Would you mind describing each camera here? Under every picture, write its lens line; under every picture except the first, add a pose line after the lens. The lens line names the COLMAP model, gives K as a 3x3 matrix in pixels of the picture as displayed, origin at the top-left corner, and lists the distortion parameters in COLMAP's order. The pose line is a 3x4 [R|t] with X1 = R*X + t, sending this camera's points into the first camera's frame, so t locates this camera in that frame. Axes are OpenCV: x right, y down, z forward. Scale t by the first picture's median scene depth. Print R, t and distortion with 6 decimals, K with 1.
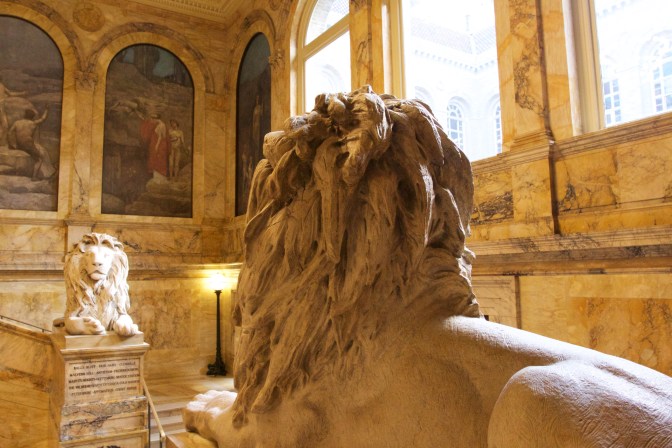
lens RADIAL K [[525.6, 0, 336.0], [0, 525.6, 224.0], [0, 0, 1]] dist [-0.093259, 0.064715]
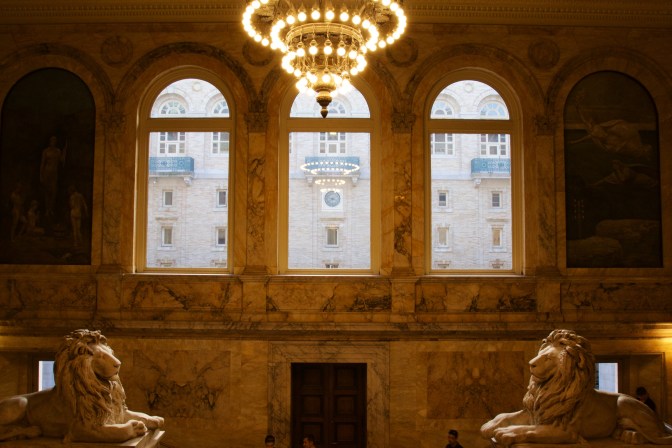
lens RADIAL K [[525.6, 0, 336.0], [0, 525.6, 224.0], [0, 0, 1]] dist [-0.093259, 0.064715]
pose [[0.532926, 0.064910, 0.843669, -1.467525], [-0.100109, 0.994887, -0.013308, -0.296491], [-0.840219, -0.077367, 0.536699, 0.183479]]
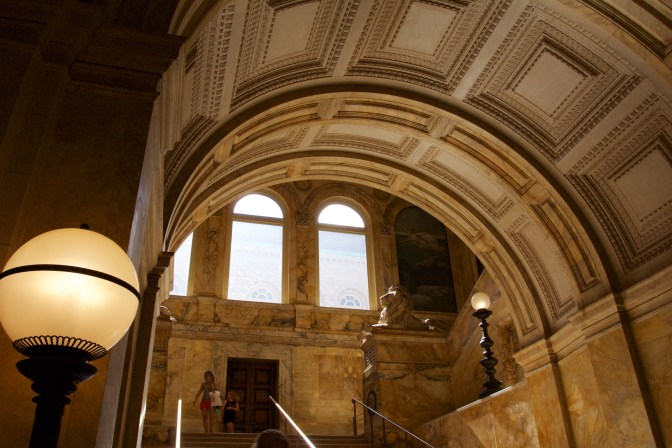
lens RADIAL K [[525.6, 0, 336.0], [0, 525.6, 224.0], [0, 0, 1]] dist [-0.093259, 0.064715]
pose [[0.292925, 0.469003, 0.833205, -2.431624], [-0.073861, 0.879926, -0.469335, 0.889304], [-0.953278, 0.075938, 0.292393, -0.121632]]
